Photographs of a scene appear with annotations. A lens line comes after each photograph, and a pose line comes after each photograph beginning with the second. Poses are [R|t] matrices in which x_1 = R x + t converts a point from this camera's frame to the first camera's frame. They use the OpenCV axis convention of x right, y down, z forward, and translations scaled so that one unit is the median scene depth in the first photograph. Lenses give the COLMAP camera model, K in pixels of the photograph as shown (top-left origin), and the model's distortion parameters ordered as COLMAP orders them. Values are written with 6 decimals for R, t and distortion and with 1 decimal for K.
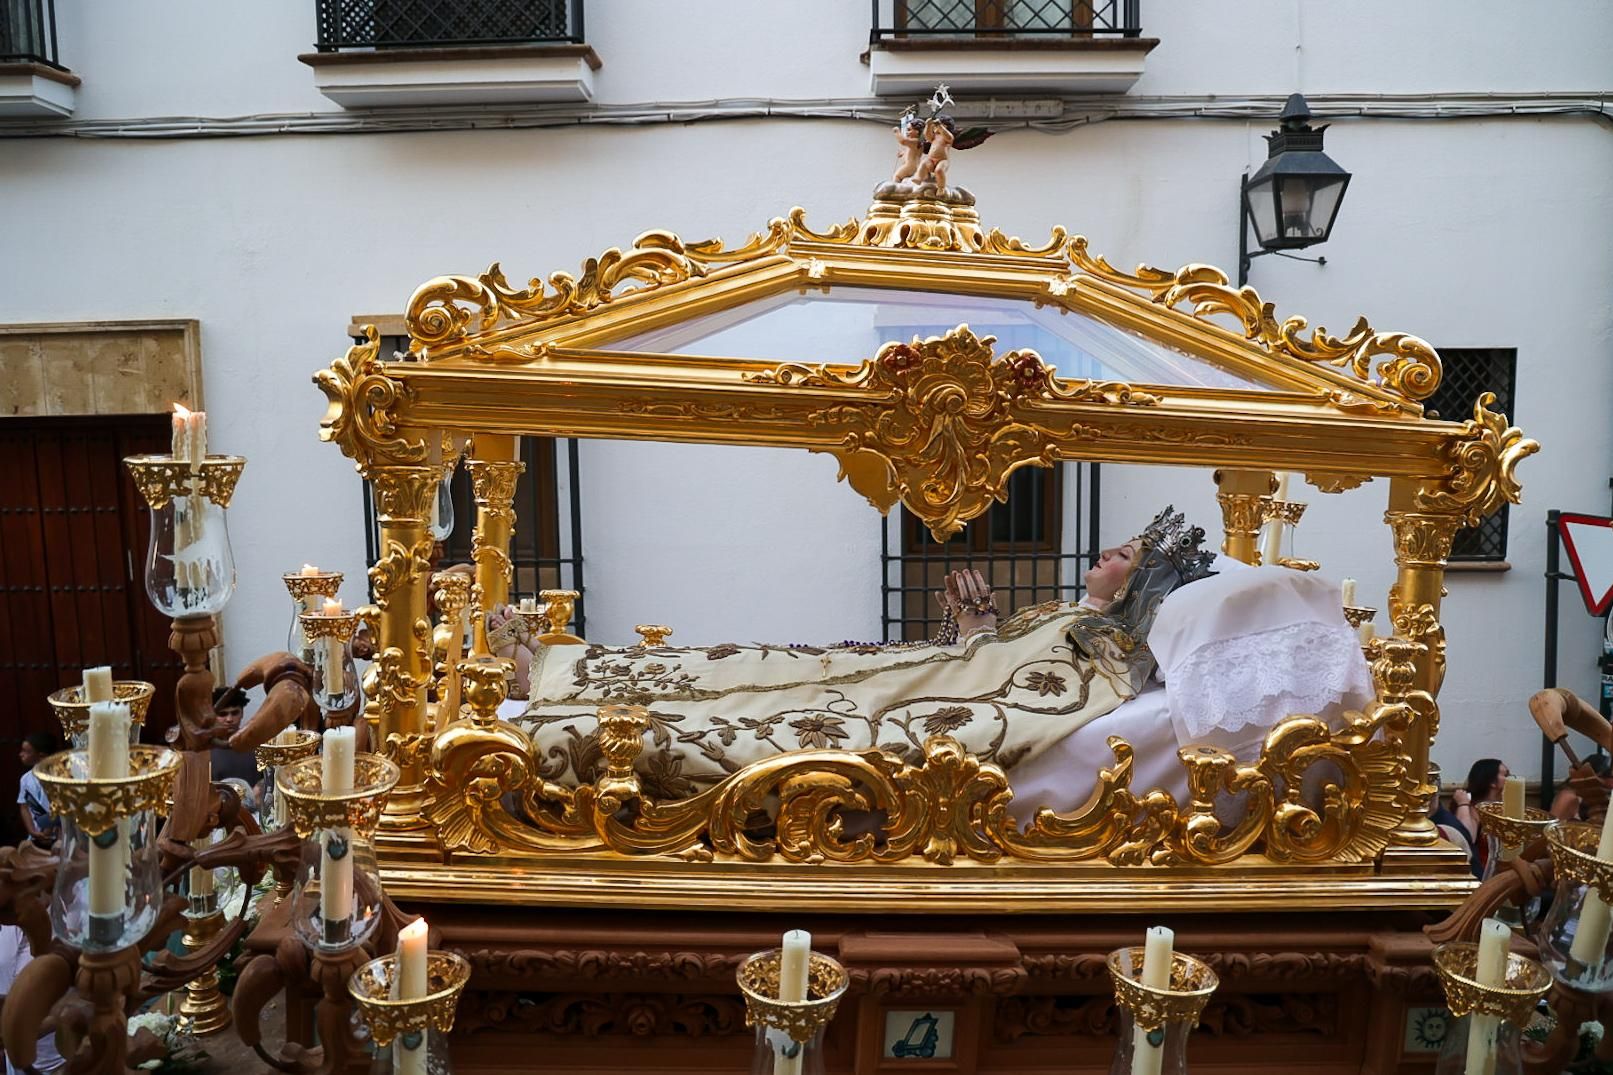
lens RADIAL K [[1157.7, 0, 815.3], [0, 1157.7, 576.7], [0, 0, 1]] dist [-0.026057, 0.005317]
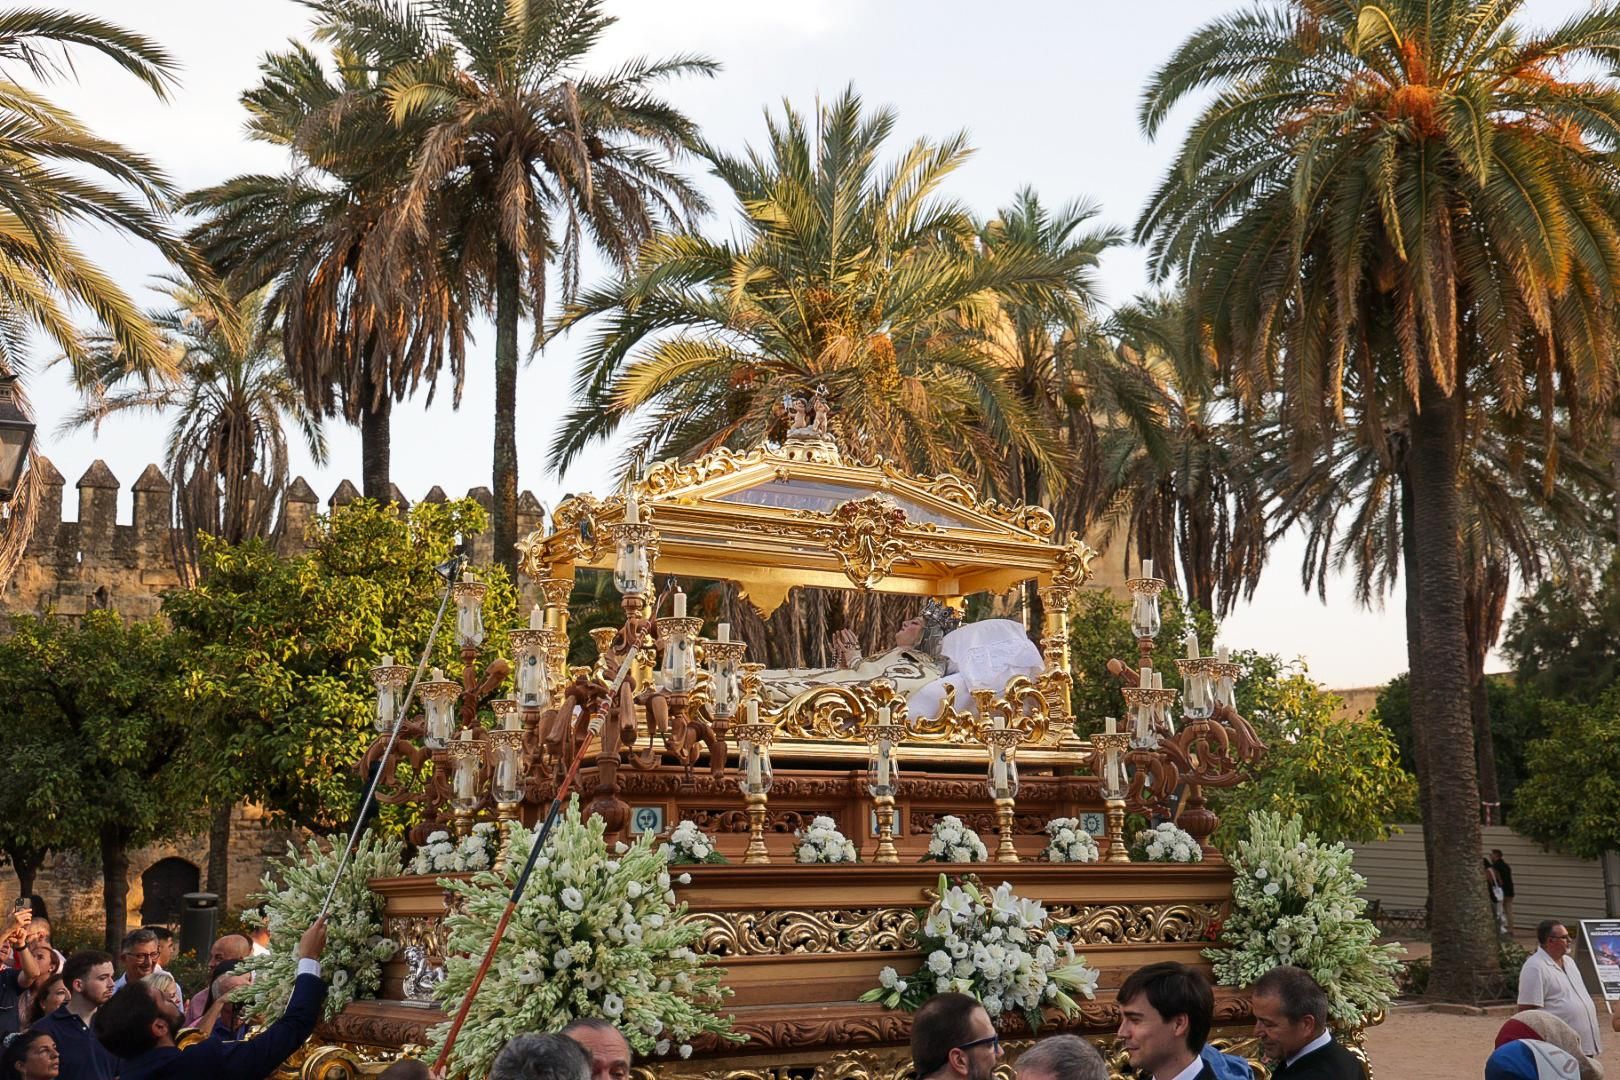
lens RADIAL K [[1895.6, 0, 810.0], [0, 1895.6, 540.0], [0, 0, 1]] dist [0.000541, 0.000838]
pose [[0.893894, 0.027595, 0.447428, -1.558219], [0.093361, 0.964757, -0.246022, 0.728810], [-0.438448, 0.261690, 0.859815, -1.991214]]
